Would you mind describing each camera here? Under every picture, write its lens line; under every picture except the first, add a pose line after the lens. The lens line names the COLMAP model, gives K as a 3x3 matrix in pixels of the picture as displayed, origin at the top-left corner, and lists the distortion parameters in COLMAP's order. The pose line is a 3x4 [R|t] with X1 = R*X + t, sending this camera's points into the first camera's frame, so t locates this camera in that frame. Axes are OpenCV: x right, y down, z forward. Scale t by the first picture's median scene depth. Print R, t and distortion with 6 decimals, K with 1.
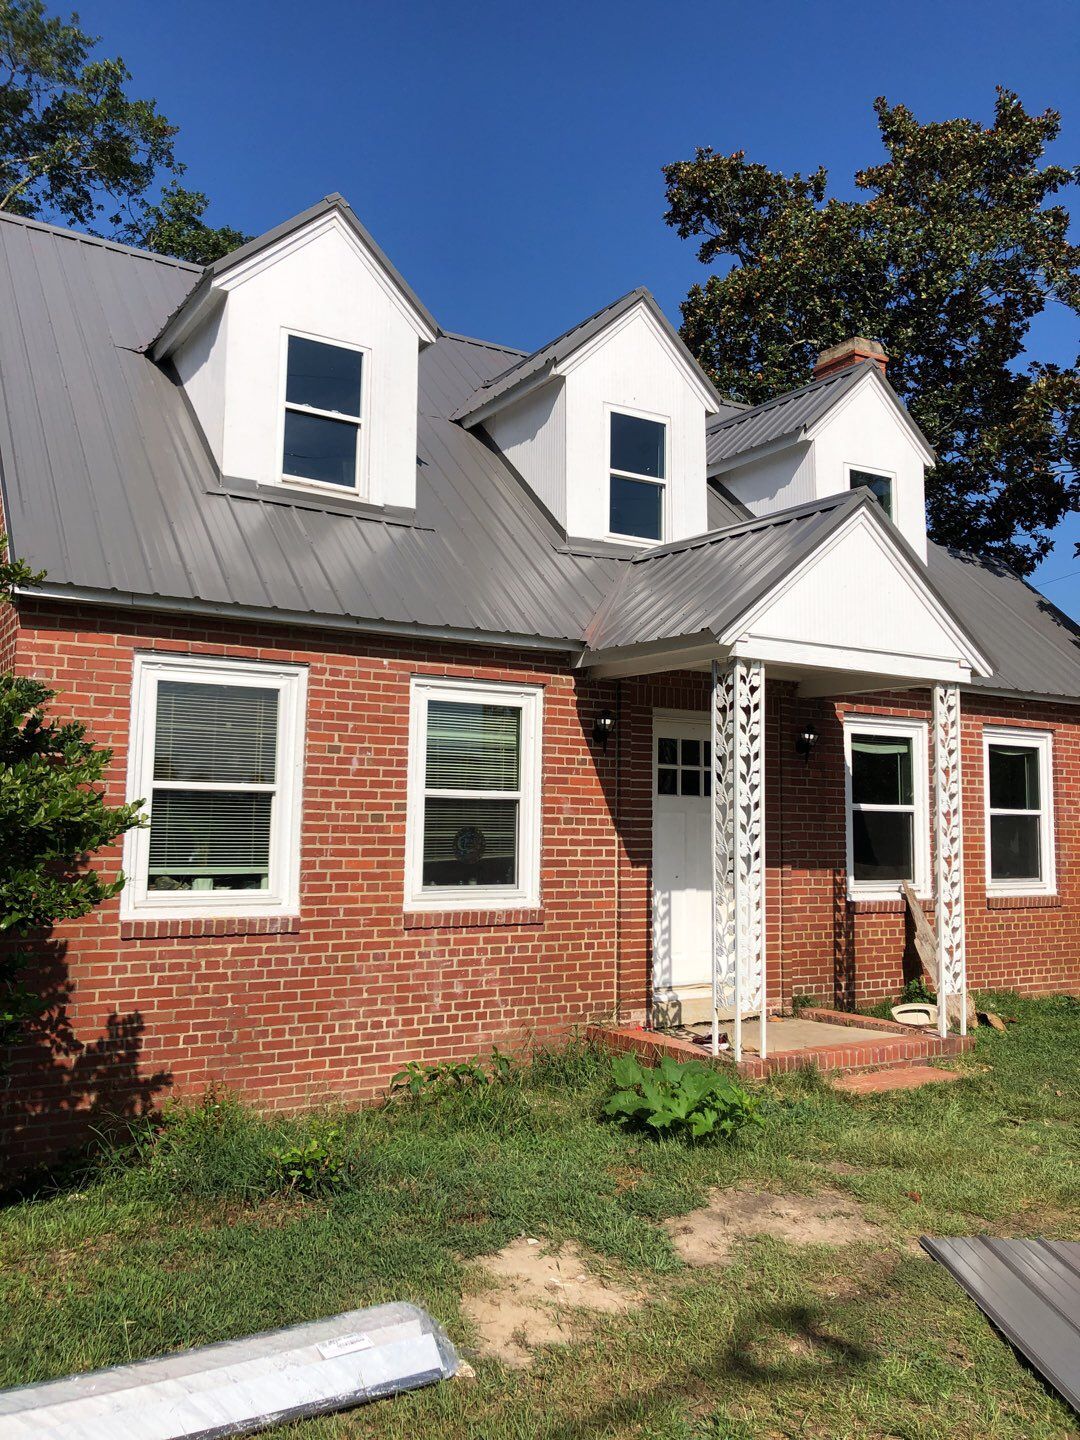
lens RADIAL K [[1194.7, 0, 545.2], [0, 1194.7, 688.7], [0, 0, 1]] dist [0.140215, -0.419275]
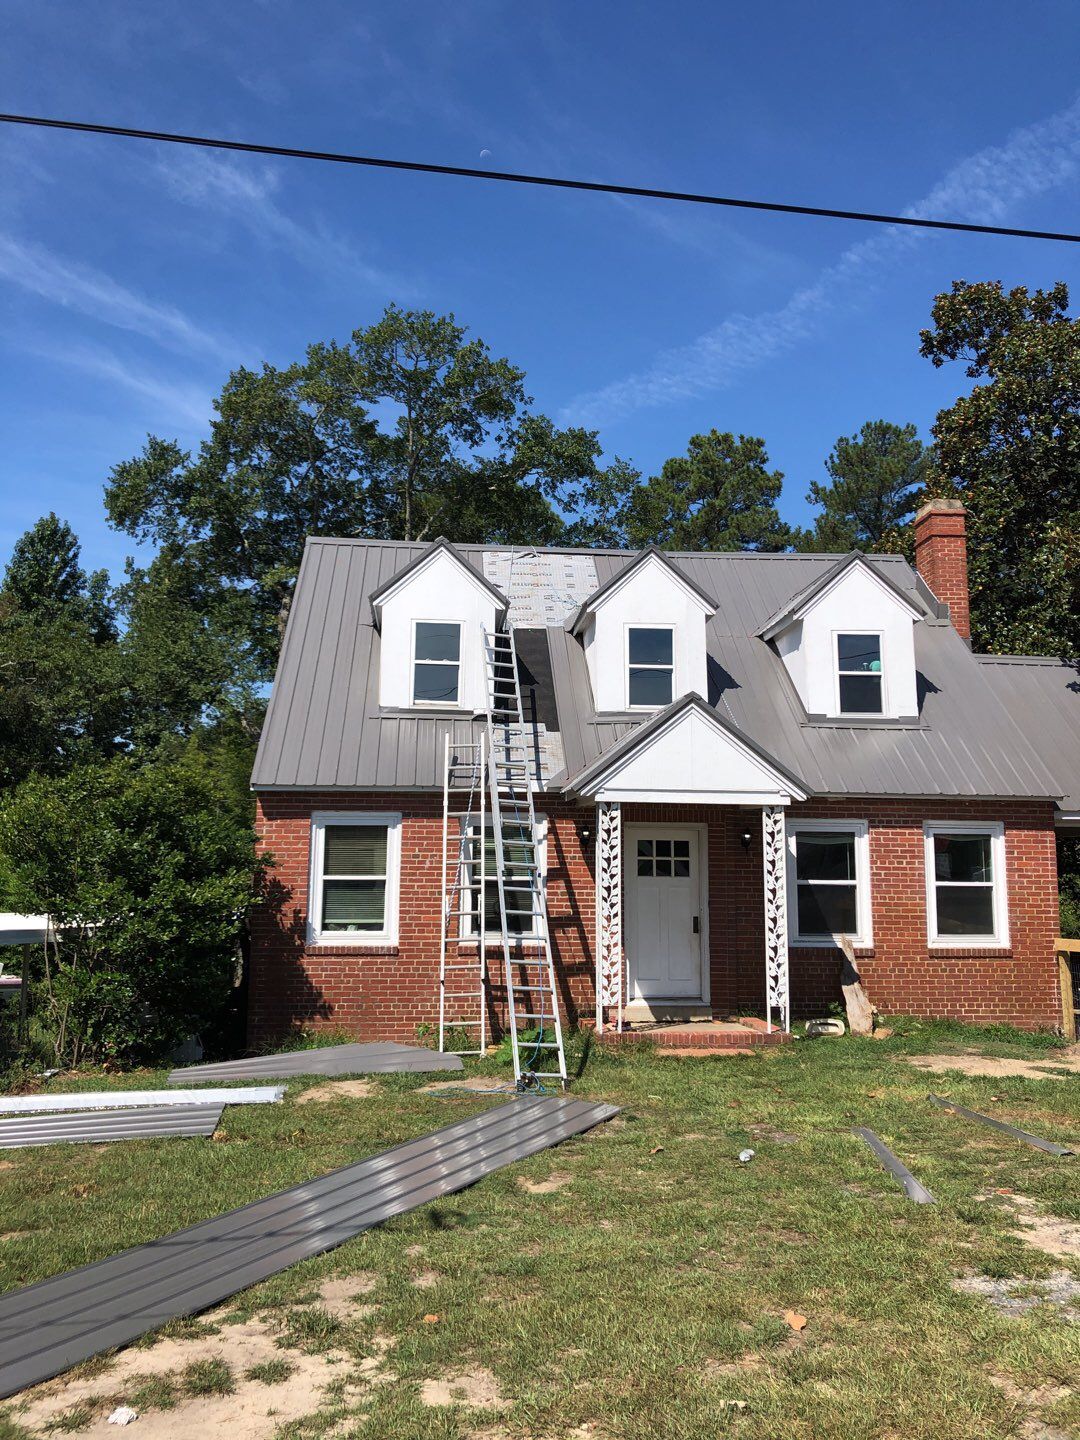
lens RADIAL K [[1194.7, 0, 545.2], [0, 1194.7, 688.7], [0, 0, 1]] dist [0.140215, -0.419275]
pose [[0.893524, -0.074678, -0.442761, 0.818291], [0.056442, 0.996931, -0.054243, -0.093393], [0.445453, 0.023477, 0.894997, -0.567624]]
